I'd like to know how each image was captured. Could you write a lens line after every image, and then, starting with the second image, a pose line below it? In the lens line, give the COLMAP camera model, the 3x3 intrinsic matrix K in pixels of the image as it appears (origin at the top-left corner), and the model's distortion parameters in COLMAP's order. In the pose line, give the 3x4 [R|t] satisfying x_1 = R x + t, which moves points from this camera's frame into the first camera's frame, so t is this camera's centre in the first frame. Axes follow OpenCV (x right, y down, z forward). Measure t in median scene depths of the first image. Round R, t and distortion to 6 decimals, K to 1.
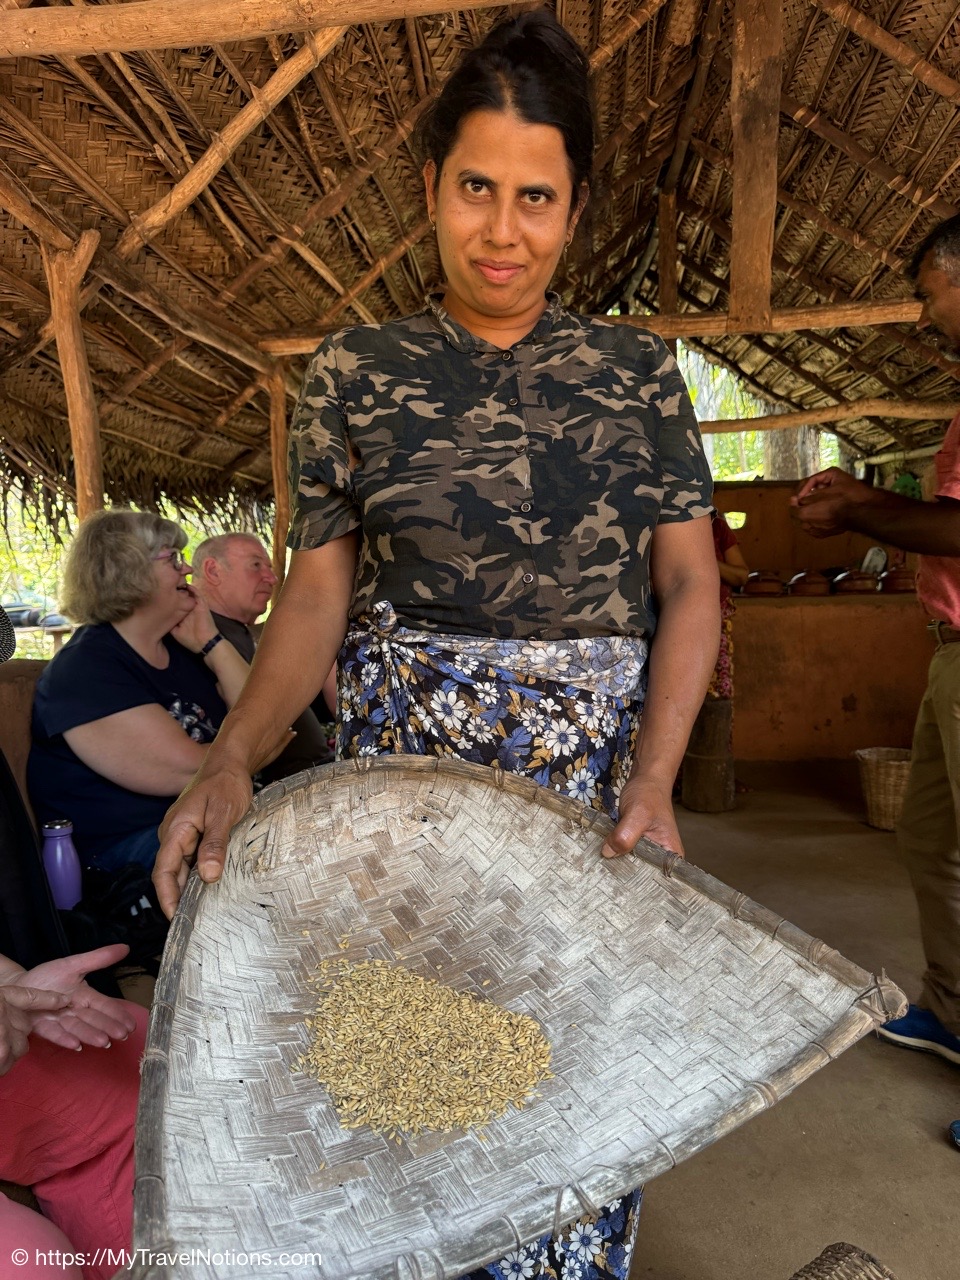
lens RADIAL K [[912.4, 0, 489.8], [0, 912.4, 627.2], [0, 0, 1]] dist [0.063209, -0.069497]
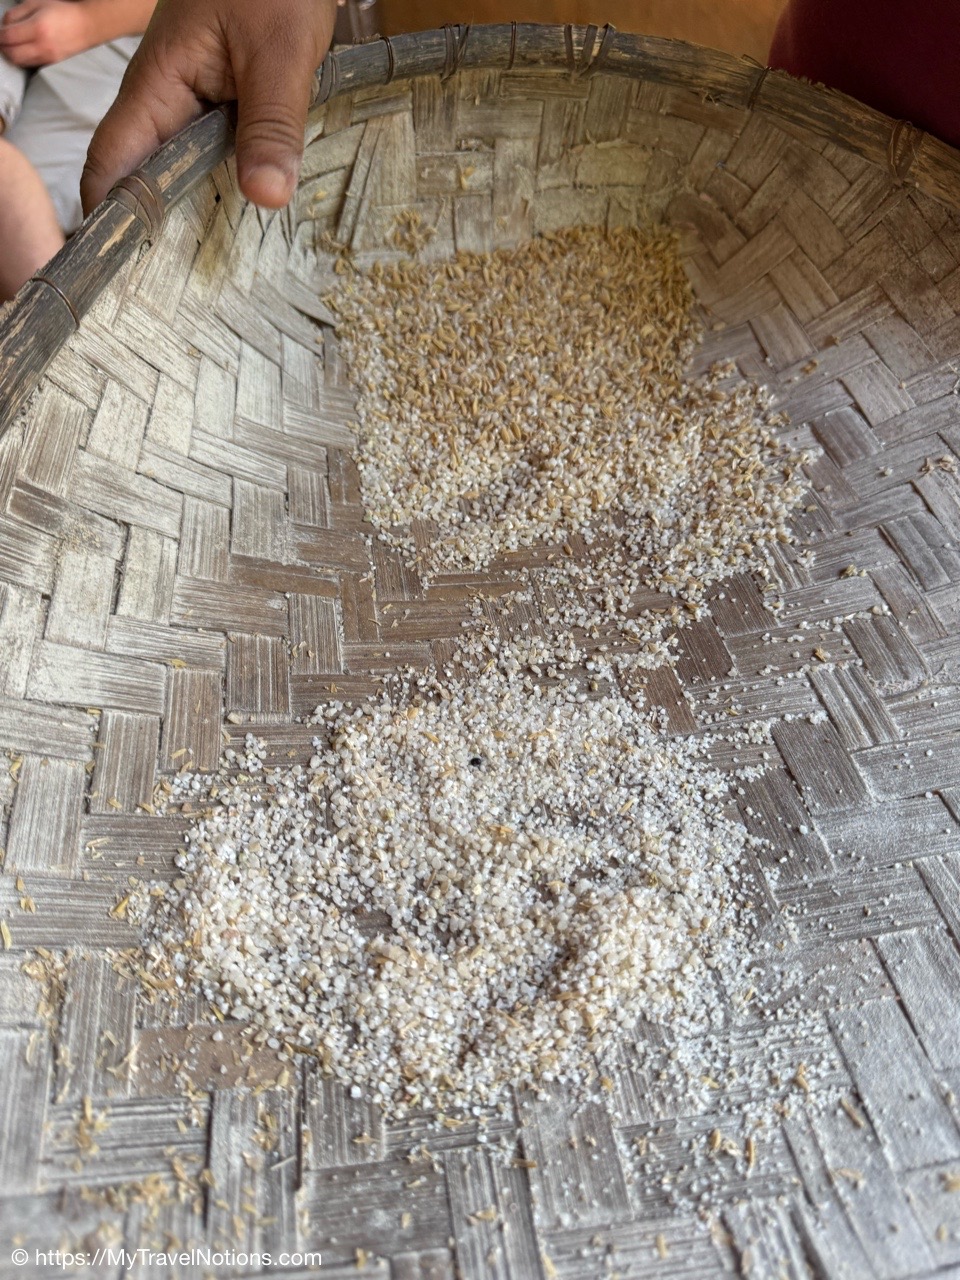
lens RADIAL K [[893.4, 0, 480.0], [0, 893.4, 640.0], [0, 0, 1]] dist [0.115219, -0.178057]
pose [[0.939600, 0.305998, -0.153356, -0.045671], [-0.170310, 0.806619, 0.566004, 0.174706], [0.296896, -0.505699, 0.810013, 0.631647]]
